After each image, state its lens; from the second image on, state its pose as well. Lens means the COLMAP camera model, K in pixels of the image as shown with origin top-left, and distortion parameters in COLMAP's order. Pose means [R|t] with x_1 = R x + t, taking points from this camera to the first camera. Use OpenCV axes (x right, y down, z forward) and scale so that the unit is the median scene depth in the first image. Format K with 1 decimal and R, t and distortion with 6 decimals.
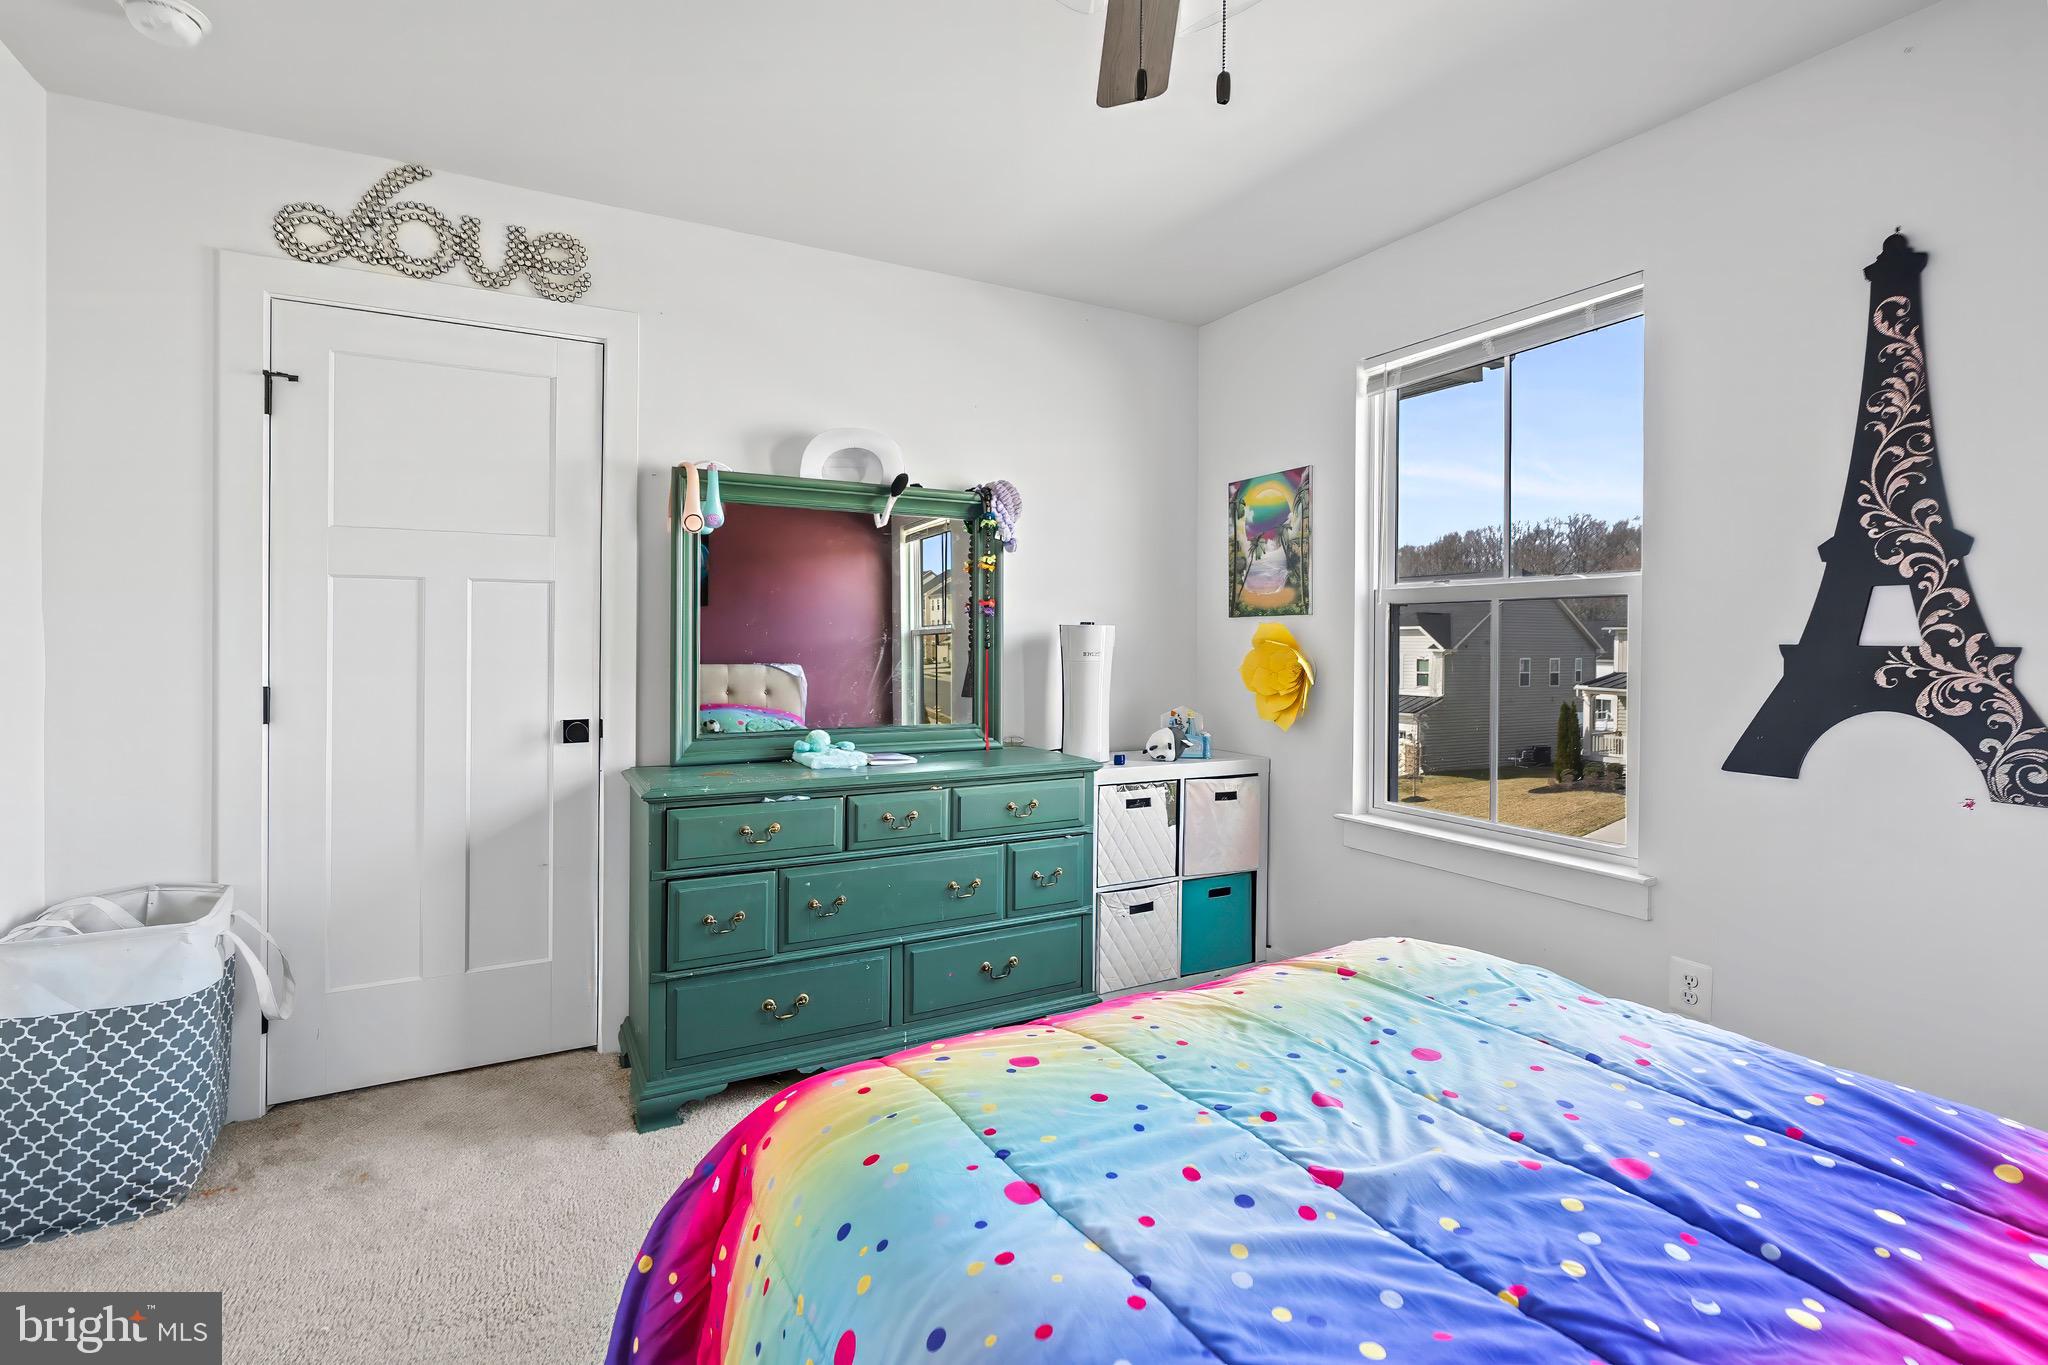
lens RADIAL K [[944.6, 0, 1024.1], [0, 944.6, 663.7], [0, 0, 1]] dist [-0.001085, 0.000005]
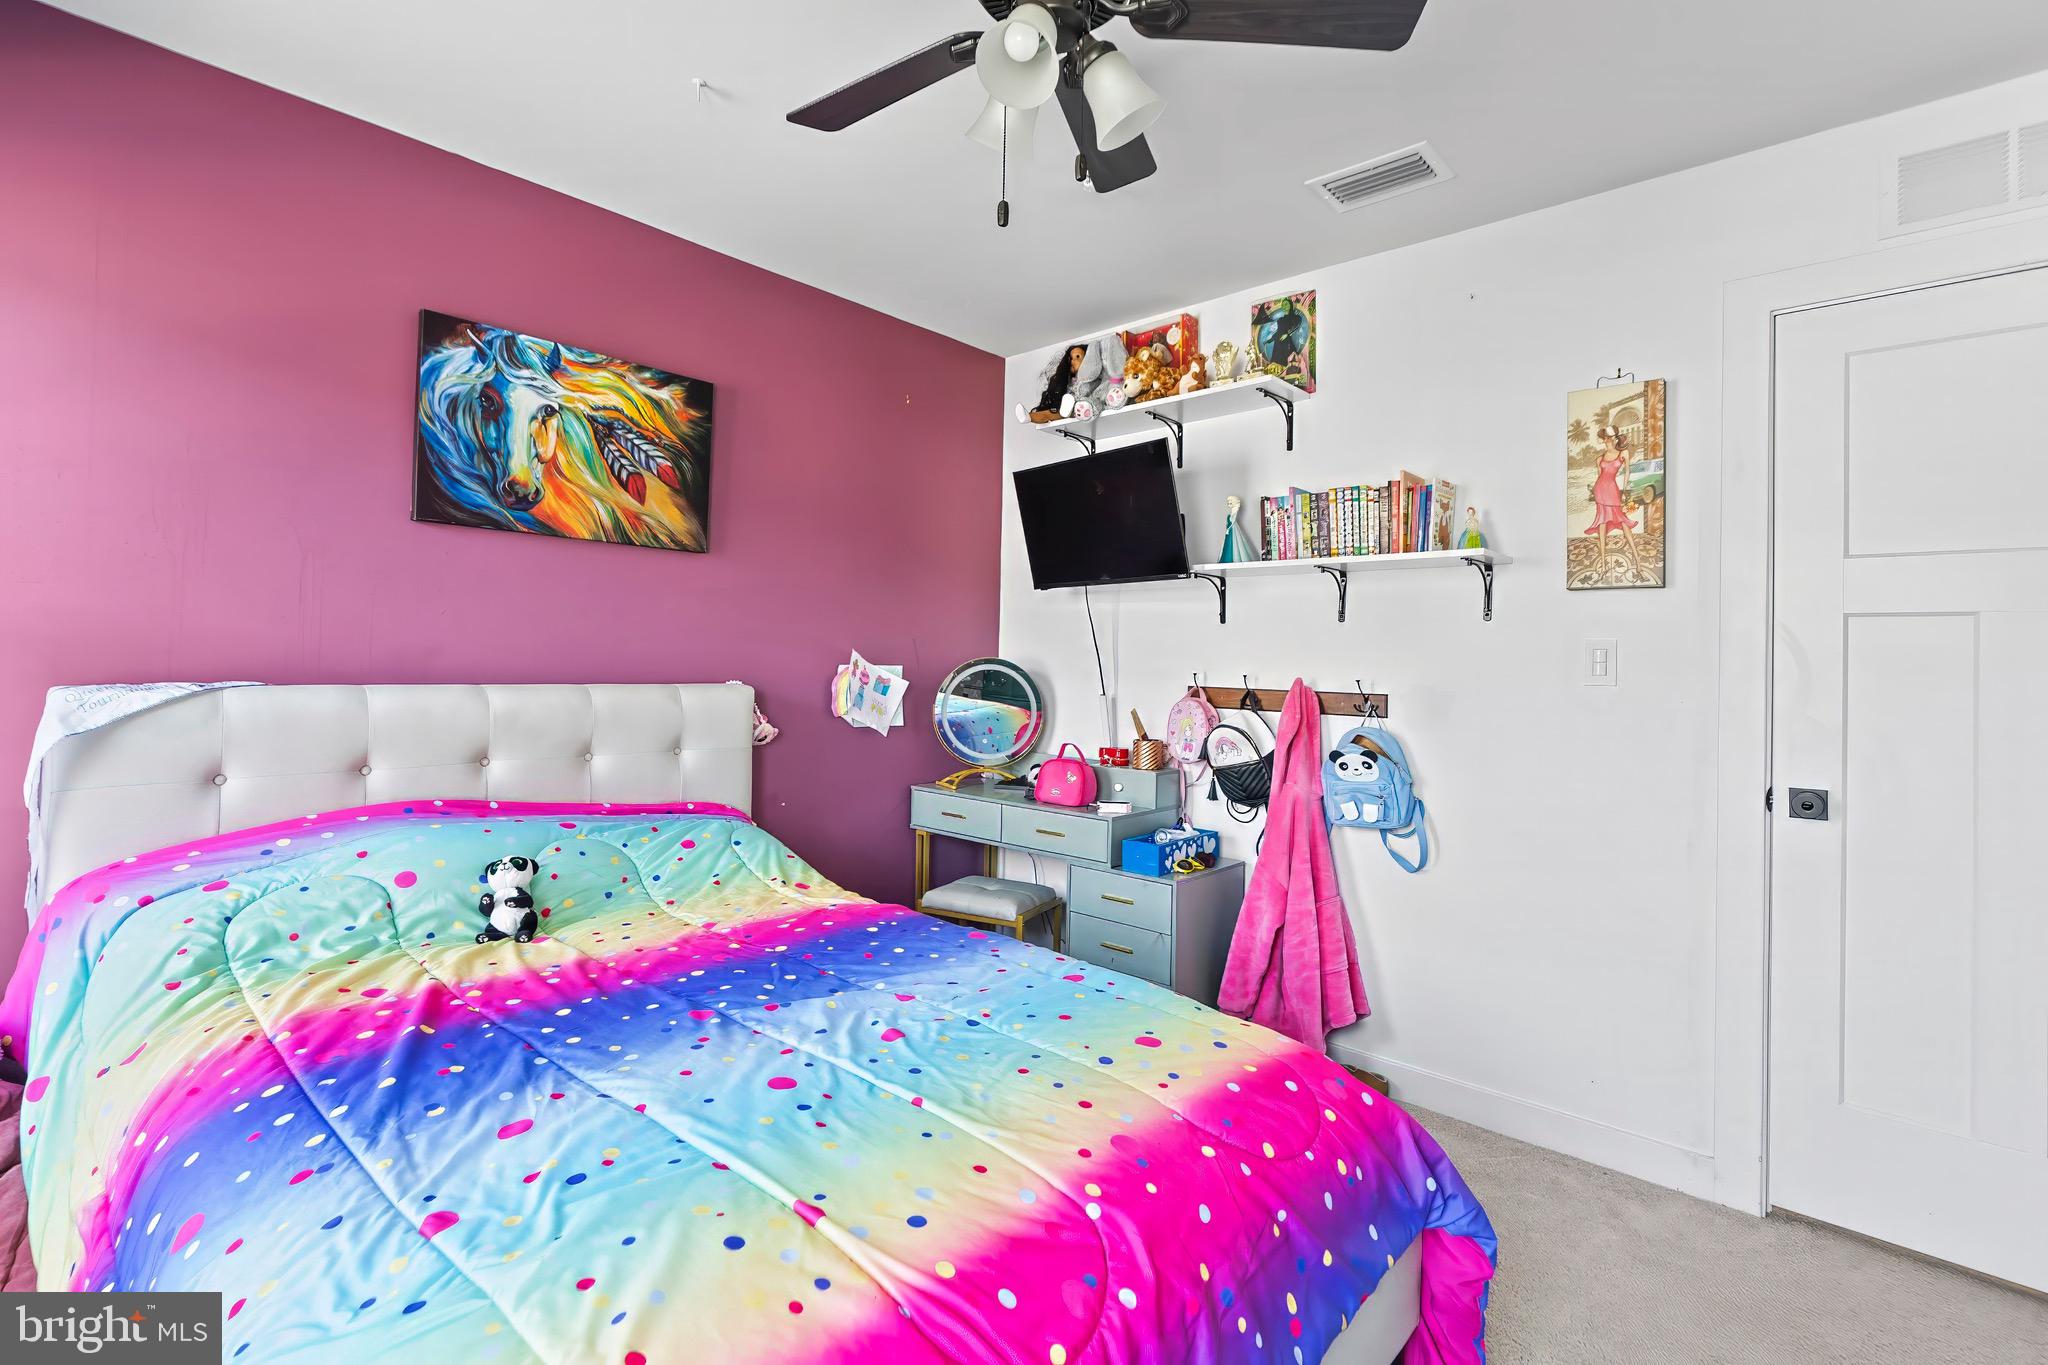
lens RADIAL K [[944.6, 0, 1024.1], [0, 944.6, 663.7], [0, 0, 1]] dist [-0.001085, 0.000005]
pose [[-0.942719, -0.028971, -0.332328, 0.363007], [-0.039230, 0.998937, 0.024200, -0.037435], [0.331274, 0.035851, -0.942853, 1.369878]]
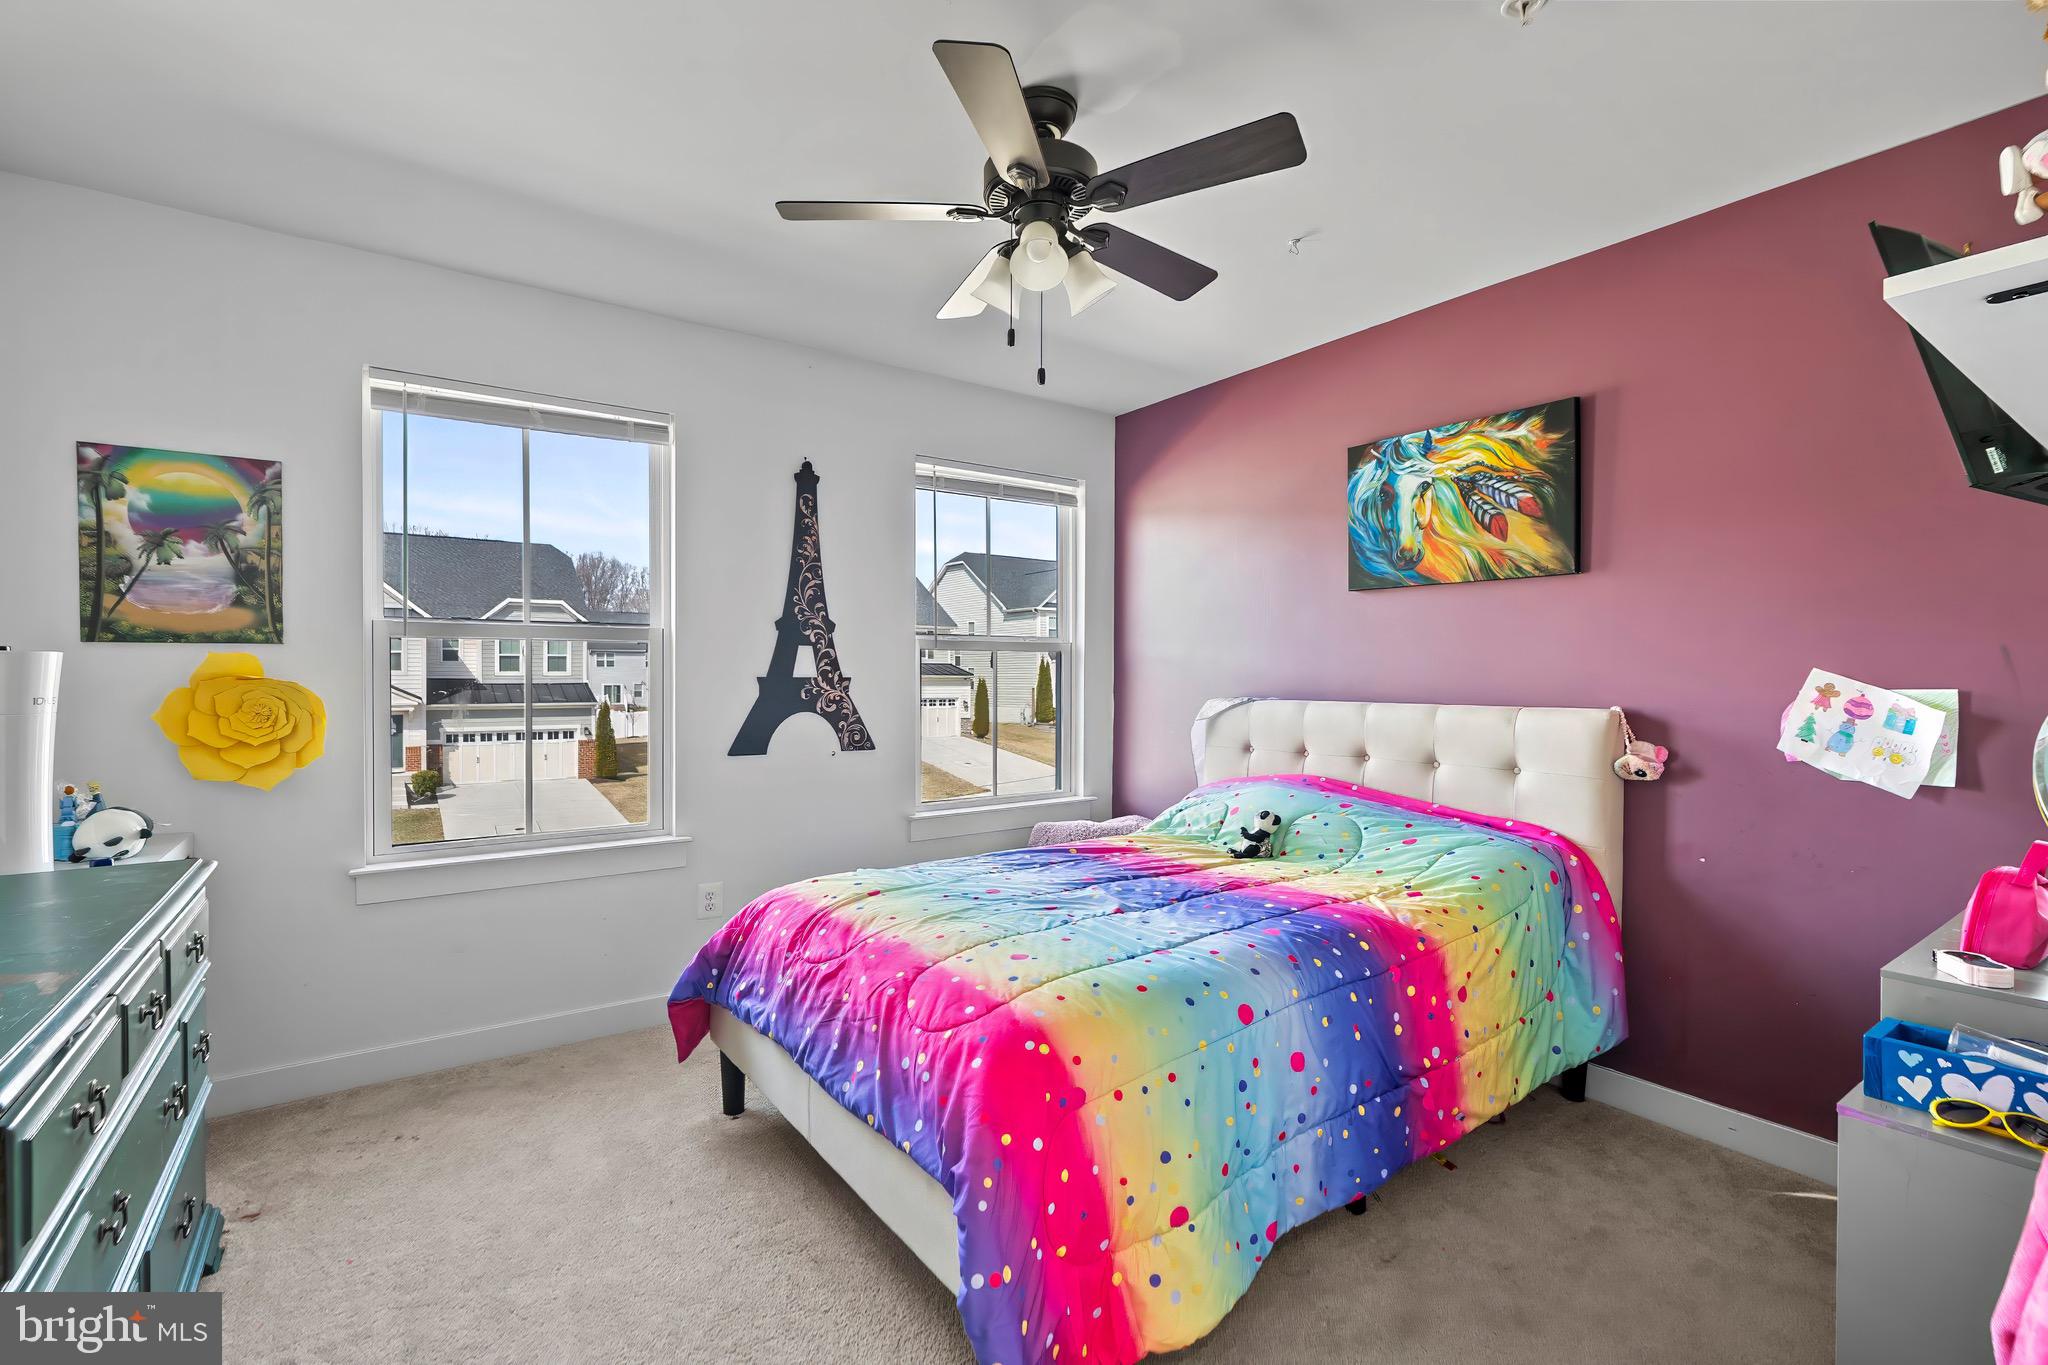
lens RADIAL K [[932.2, 0, 1021.2], [0, 932.2, 718.2], [0, 0, 1]] dist [-0.001971, -0.000205]
pose [[-0.116890, -0.052960, 0.991732, -1.006733], [0.021436, 0.998210, 0.055832, -0.032703], [-0.992914, 0.027785, -0.115545, 0.792889]]
